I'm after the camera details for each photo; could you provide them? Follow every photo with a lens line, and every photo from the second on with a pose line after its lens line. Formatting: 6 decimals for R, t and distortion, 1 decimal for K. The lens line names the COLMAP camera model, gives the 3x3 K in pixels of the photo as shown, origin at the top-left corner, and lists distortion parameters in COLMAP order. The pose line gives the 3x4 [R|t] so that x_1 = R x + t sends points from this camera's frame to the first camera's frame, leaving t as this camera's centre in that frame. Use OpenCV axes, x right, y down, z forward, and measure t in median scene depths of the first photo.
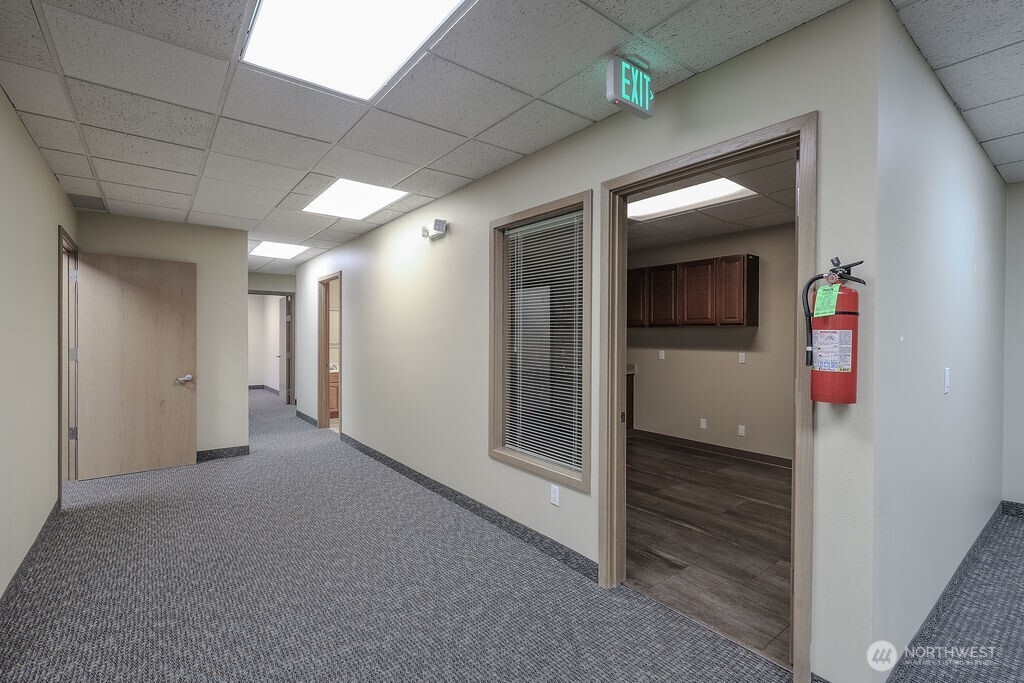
lens RADIAL K [[471.9, 0, 508.3], [0, 471.9, 339.3], [0, 0, 1]] dist [0.006240, -0.000436]
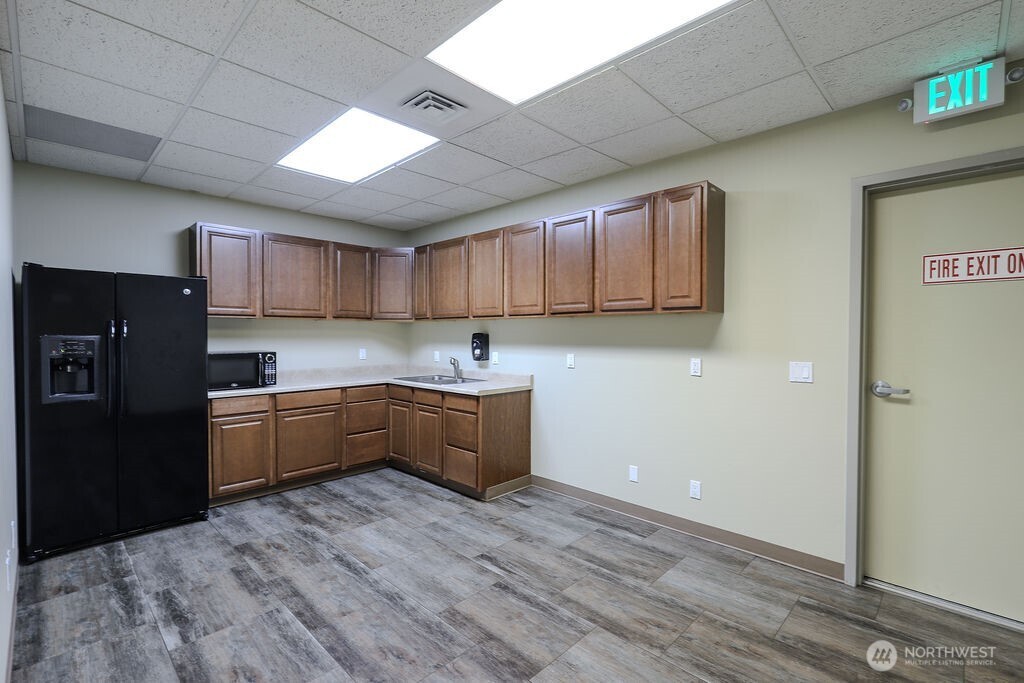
lens RADIAL K [[471.9, 0, 515.0], [0, 471.9, 339.9], [0, 0, 1]] dist [0.006240, -0.000436]
pose [[0.989665, -0.002319, 0.143377, 0.197953], [0.000621, 0.999929, 0.011883, -0.001134], [-0.143395, -0.011671, 0.989597, 0.476100]]
